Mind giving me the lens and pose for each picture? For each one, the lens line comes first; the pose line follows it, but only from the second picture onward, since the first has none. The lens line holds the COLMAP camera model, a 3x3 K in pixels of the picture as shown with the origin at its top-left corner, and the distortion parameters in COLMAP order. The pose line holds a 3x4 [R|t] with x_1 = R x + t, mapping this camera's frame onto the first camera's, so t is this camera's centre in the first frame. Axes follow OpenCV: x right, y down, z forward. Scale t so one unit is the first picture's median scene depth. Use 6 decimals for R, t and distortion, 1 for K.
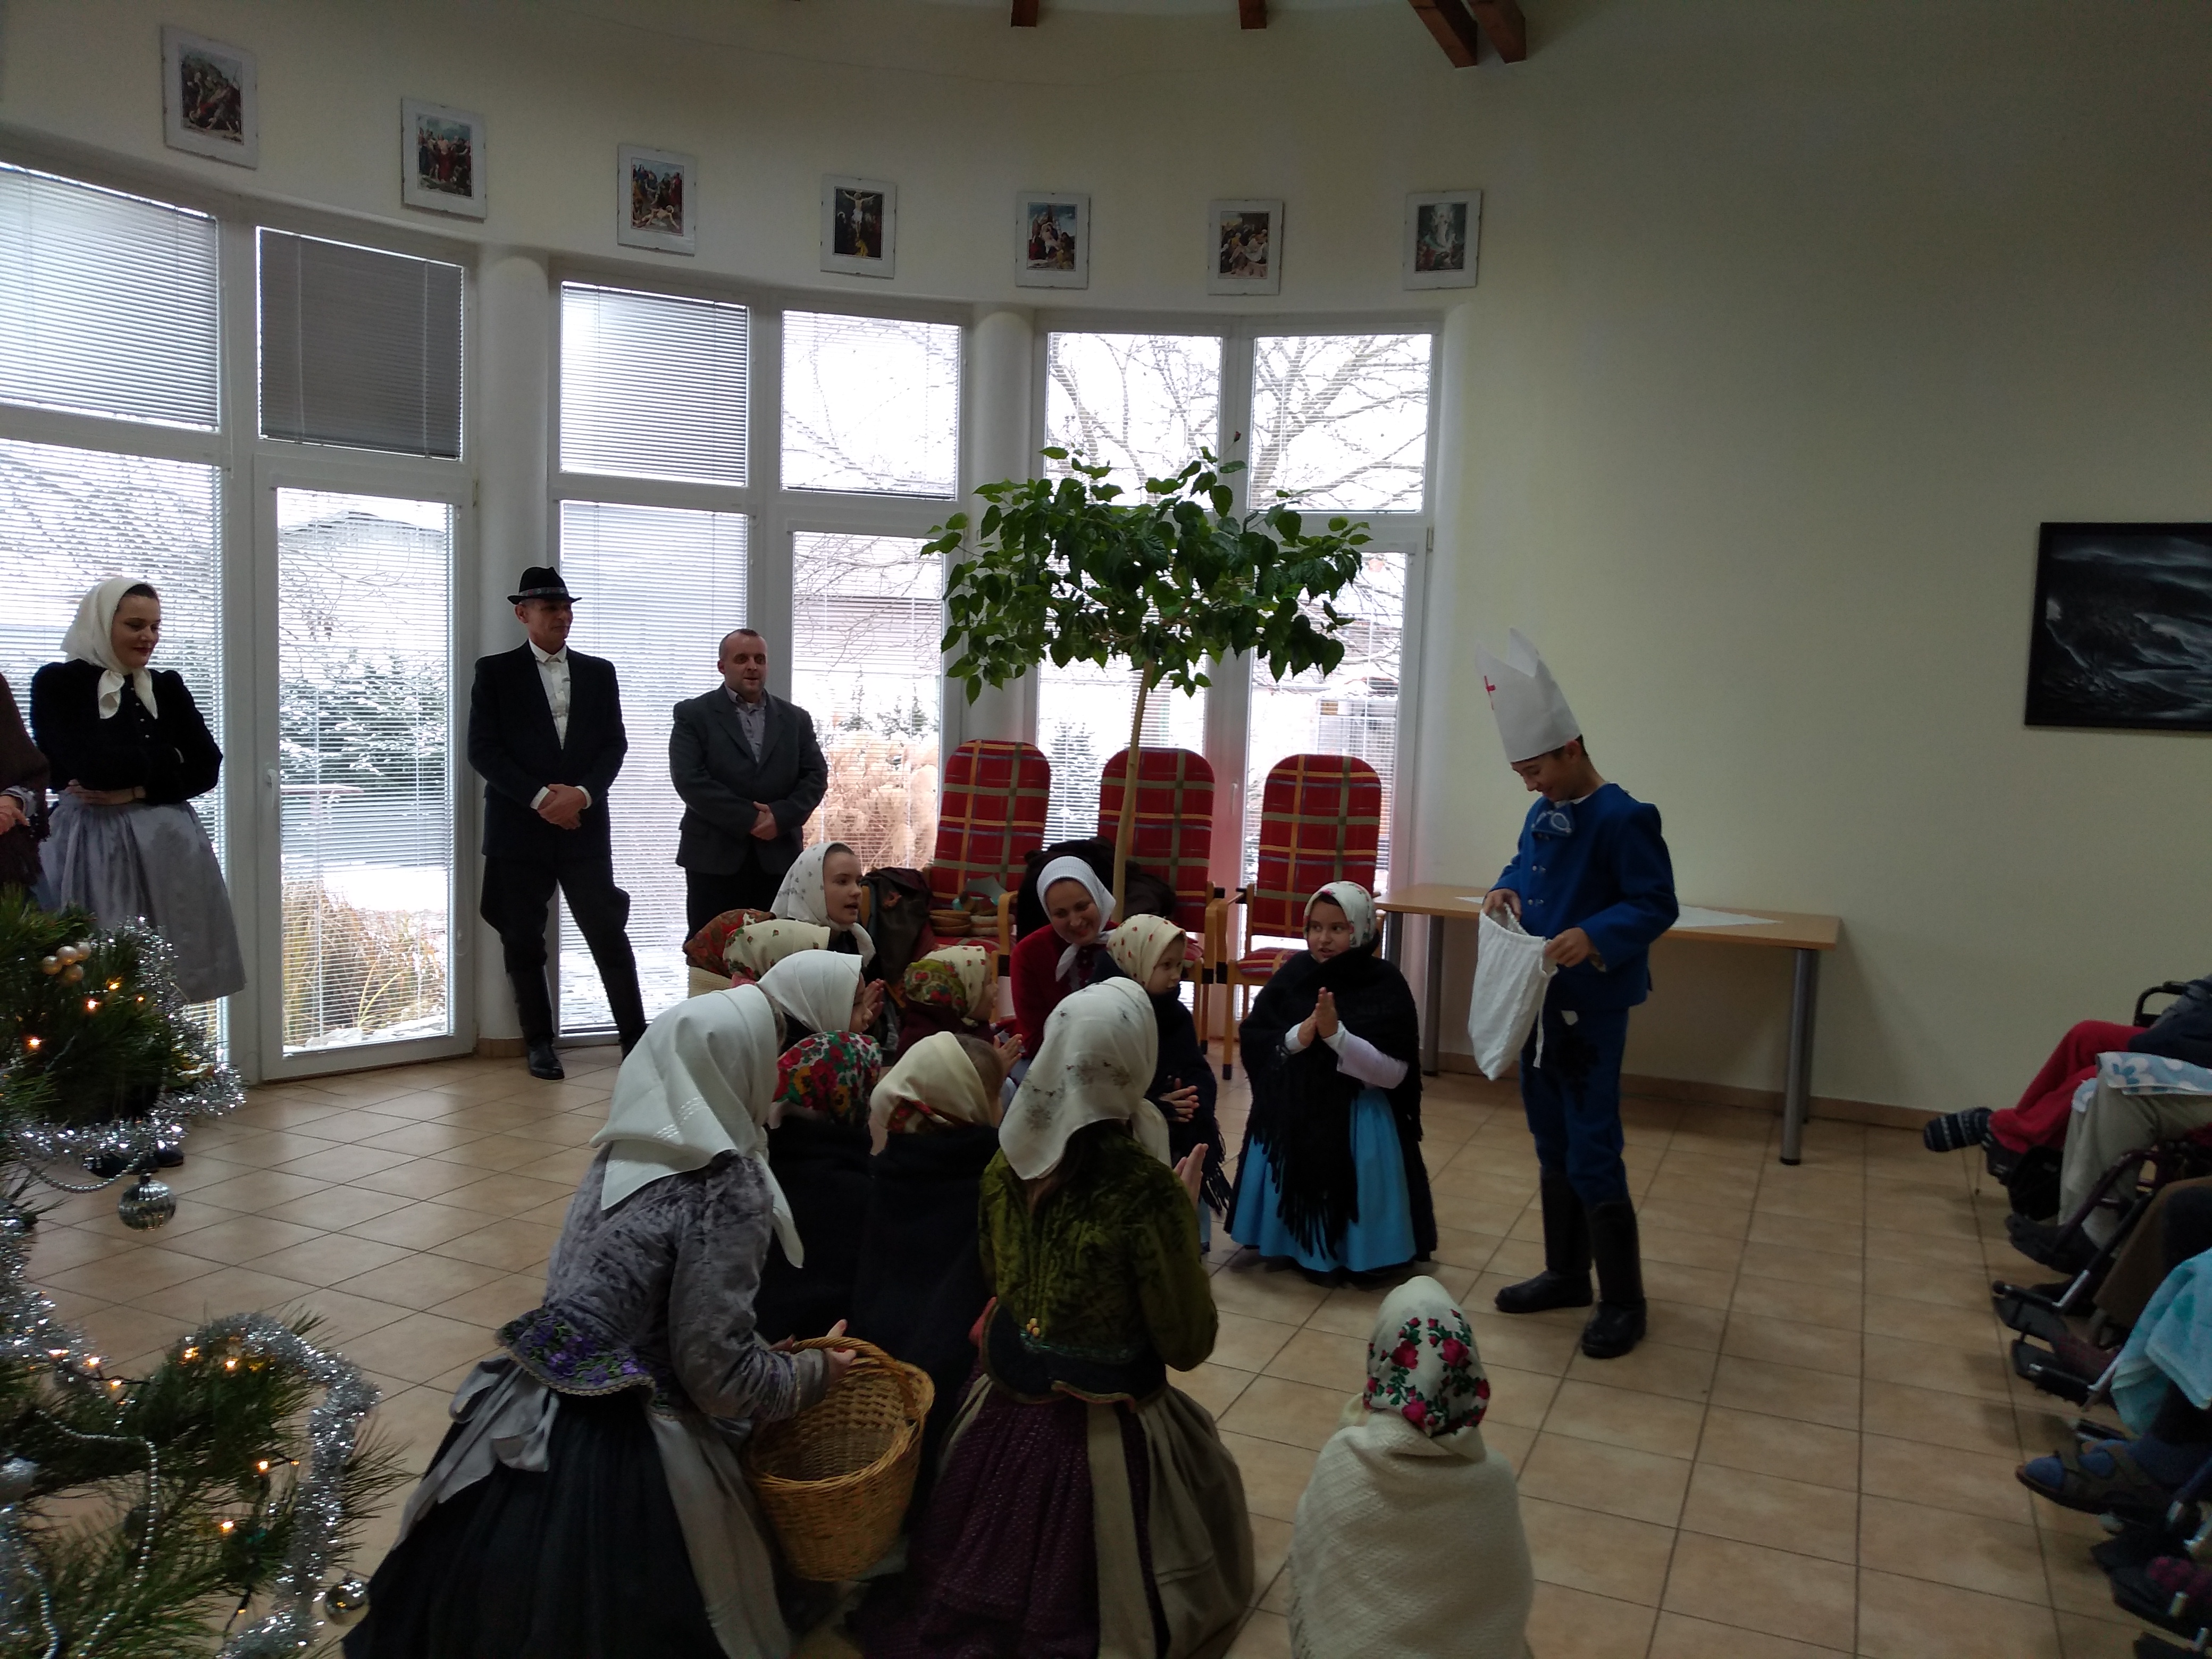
lens RADIAL K [[1756.7, 0, 1123.9], [0, 1756.7, 862.4], [0, 0, 1]] dist [0.006214, -0.024607]
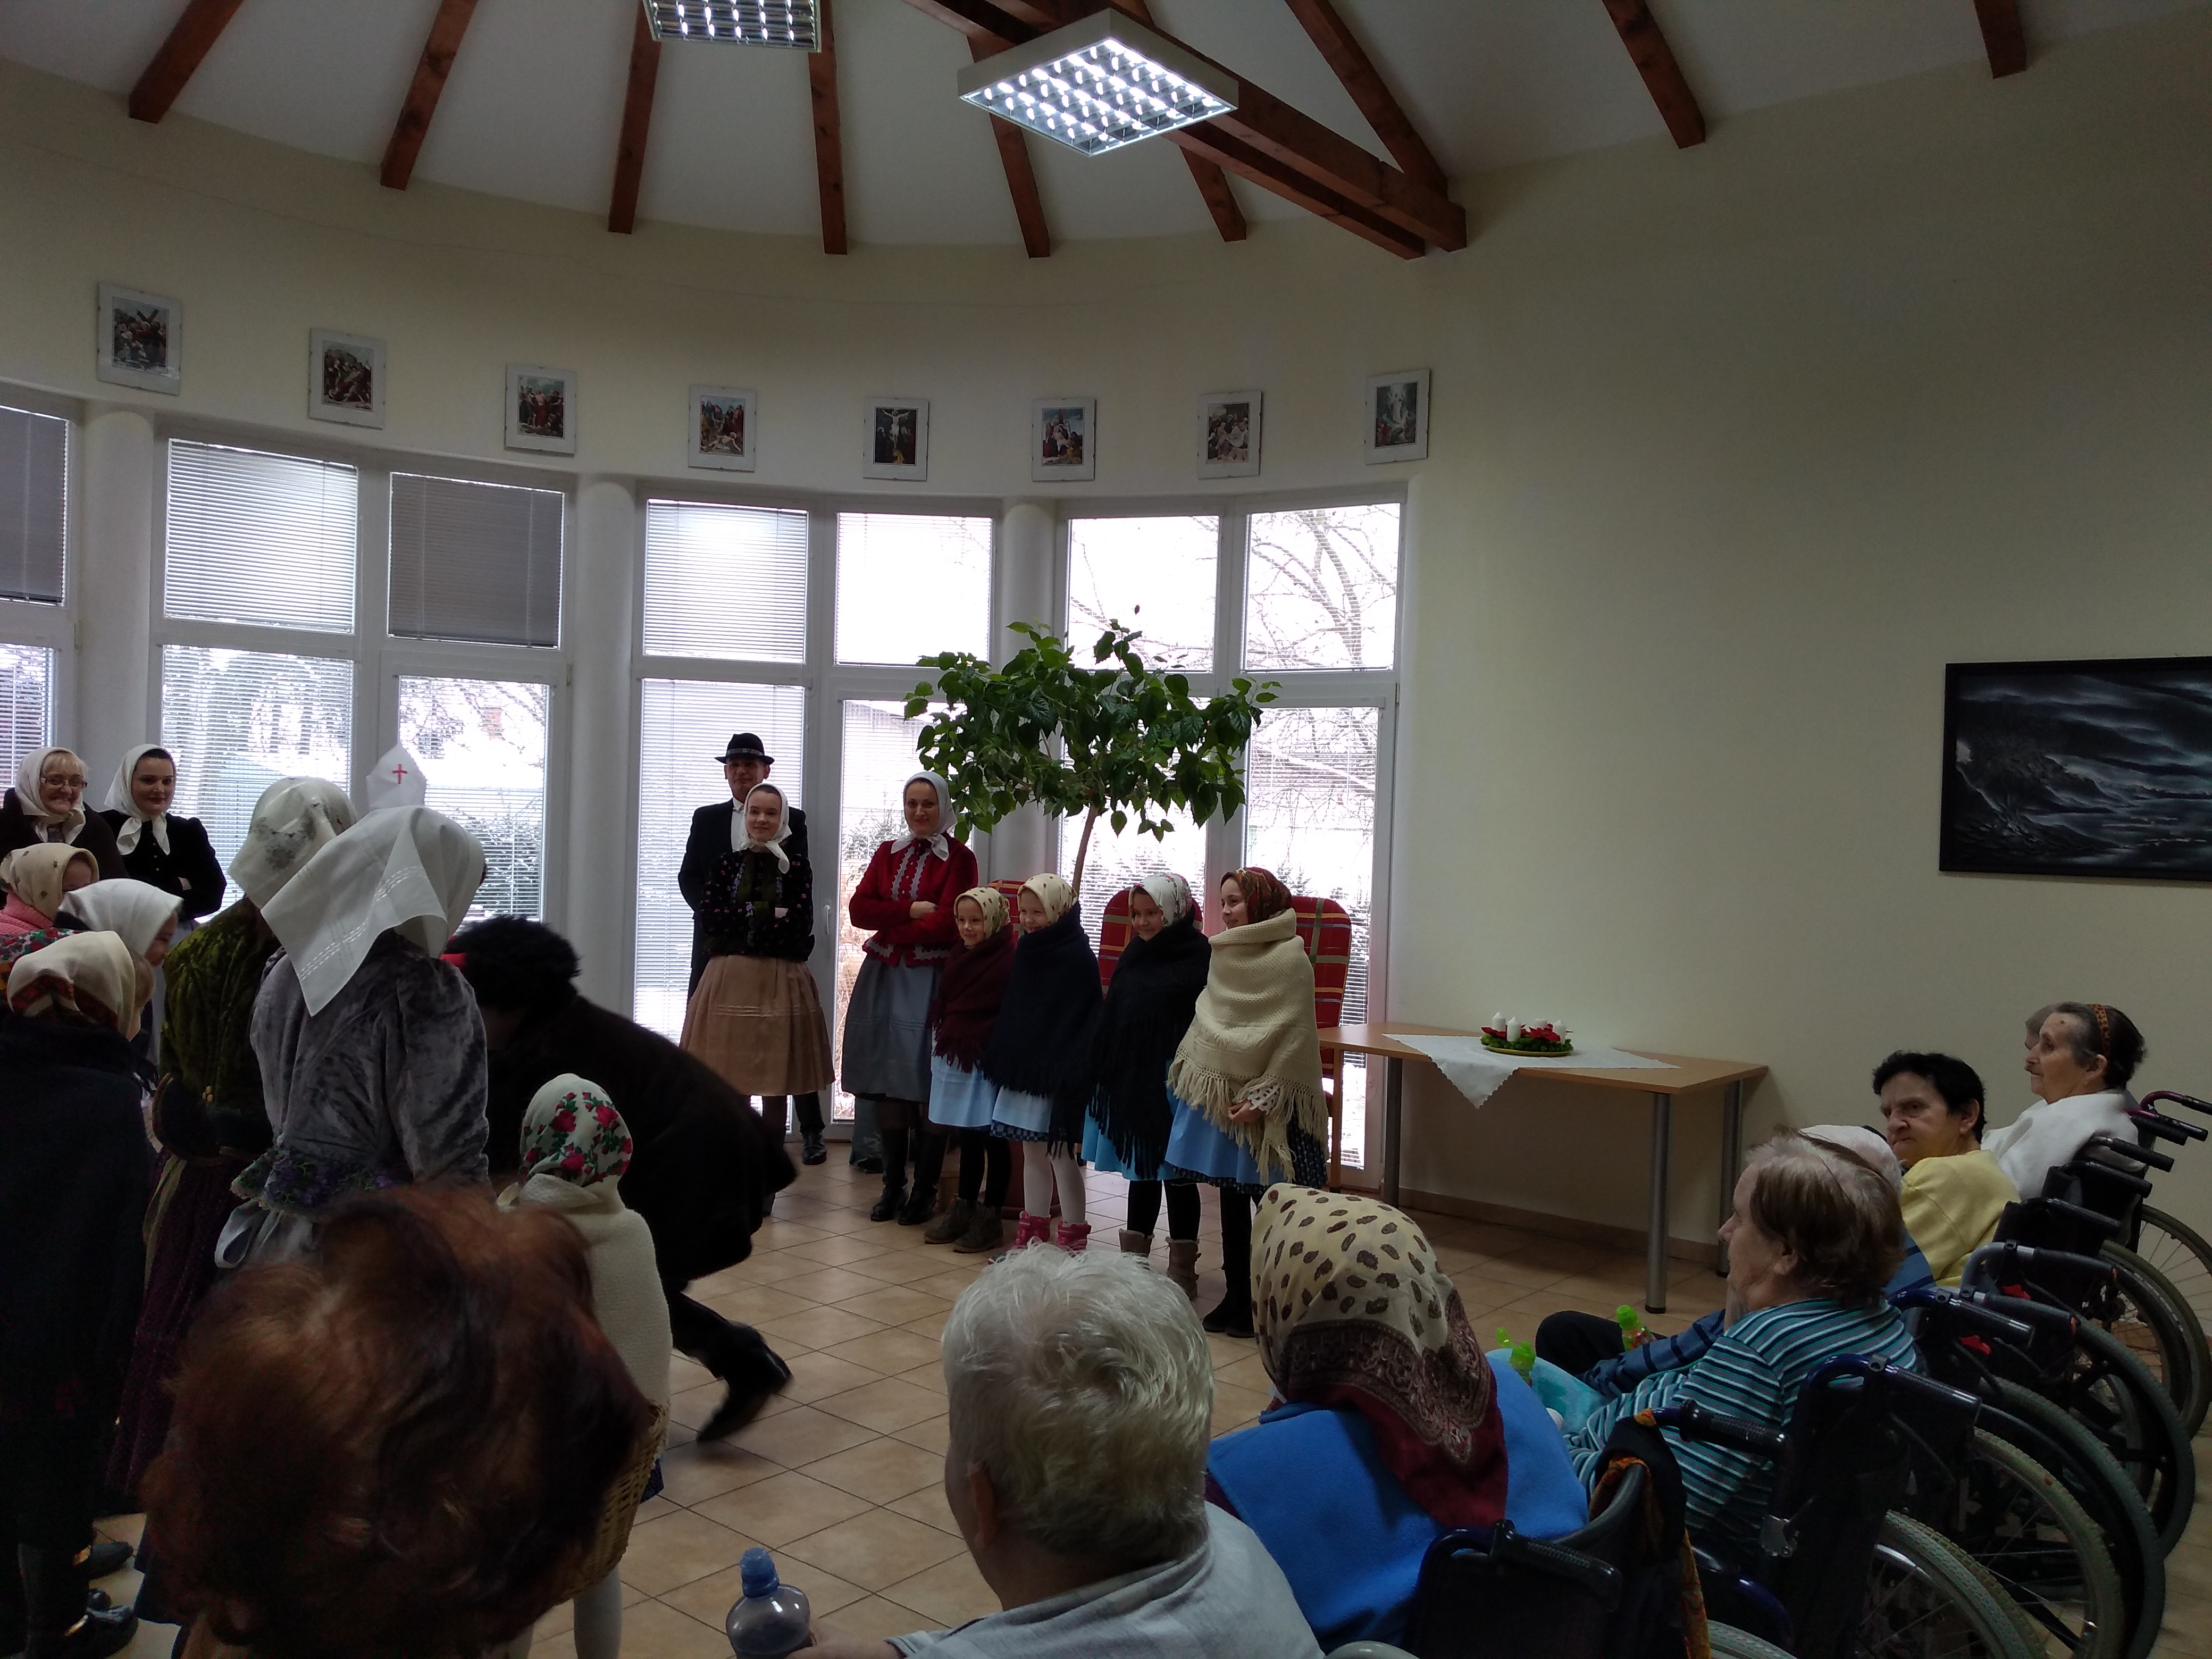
lens RADIAL K [[1756.7, 0, 1123.9], [0, 1756.7, 862.4], [0, 0, 1]] dist [0.006214, -0.024607]
pose [[0.963262, 0.002640, -0.268550, 0.315960], [-0.026912, 0.995867, -0.086743, 0.012120], [0.267211, 0.090784, 0.959352, -0.044339]]
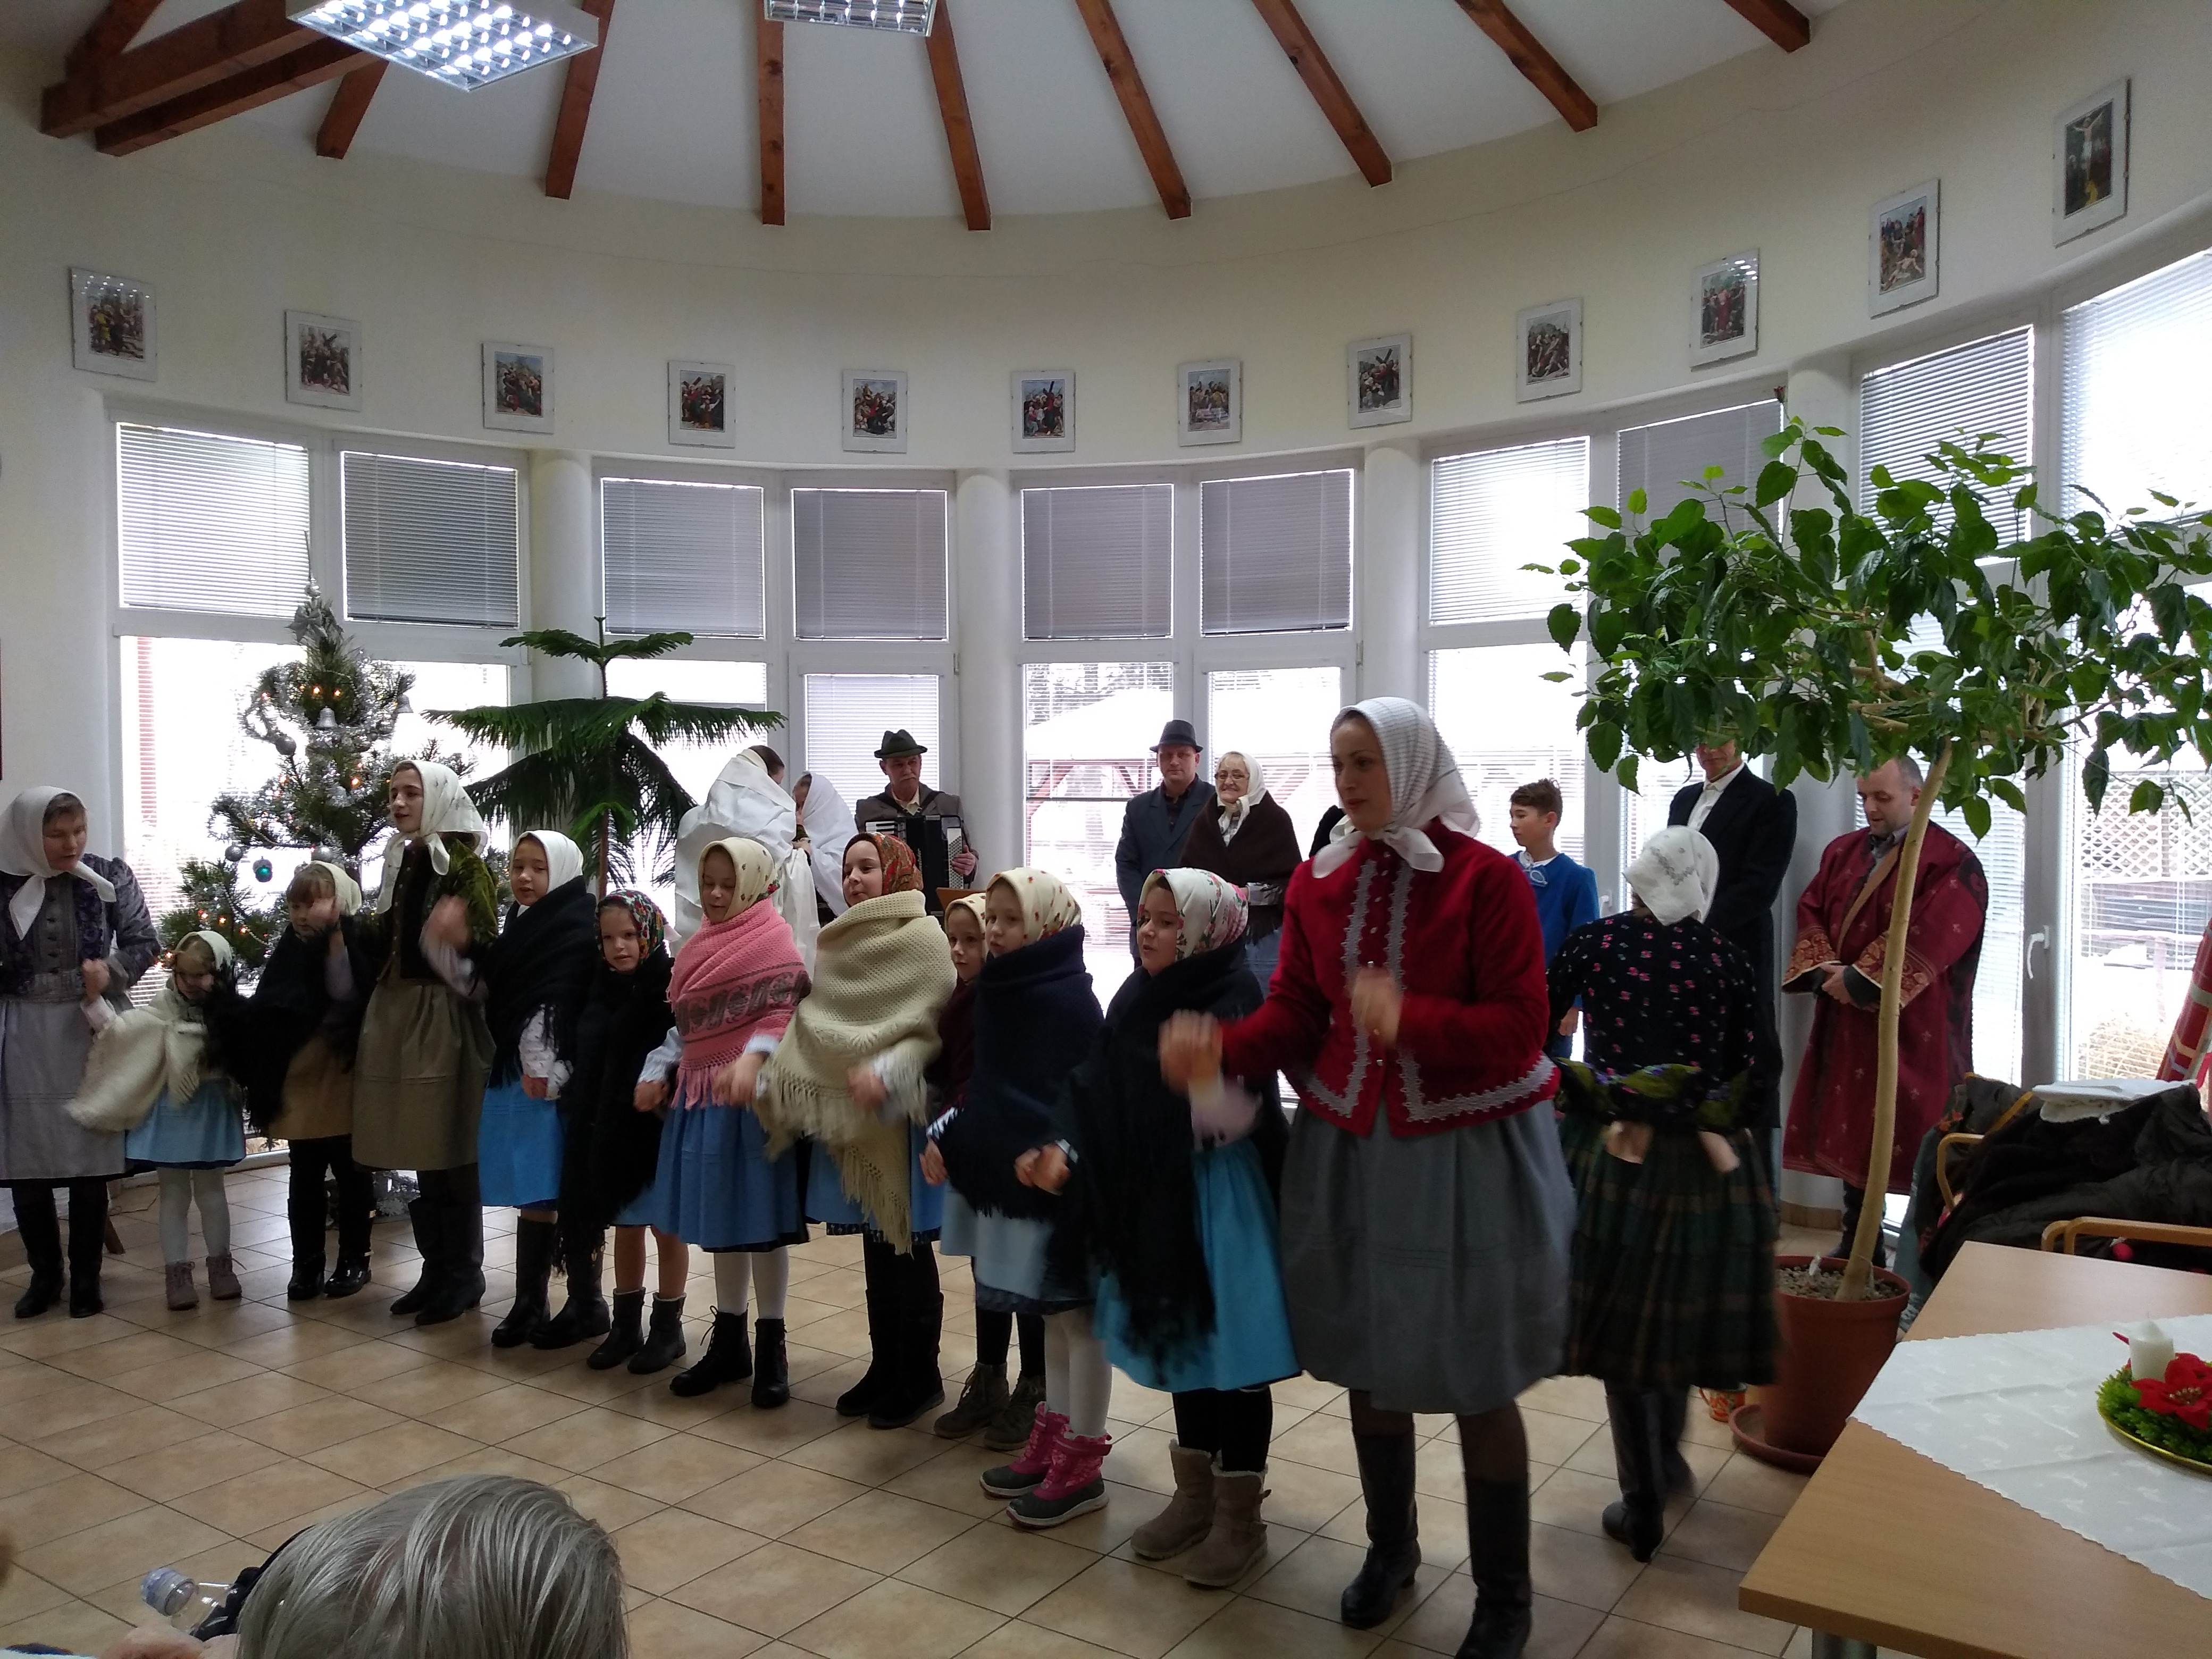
lens RADIAL K [[1732.4, 0, 1106.0], [0, 1732.4, 829.5], [0, 0, 1]] dist [0.020427, -0.013997]
pose [[-0.181306, -0.005723, -0.983410, 0.623084], [-0.103174, 0.994575, 0.013234, -0.069932], [0.978000, 0.103862, -0.180913, 0.799767]]
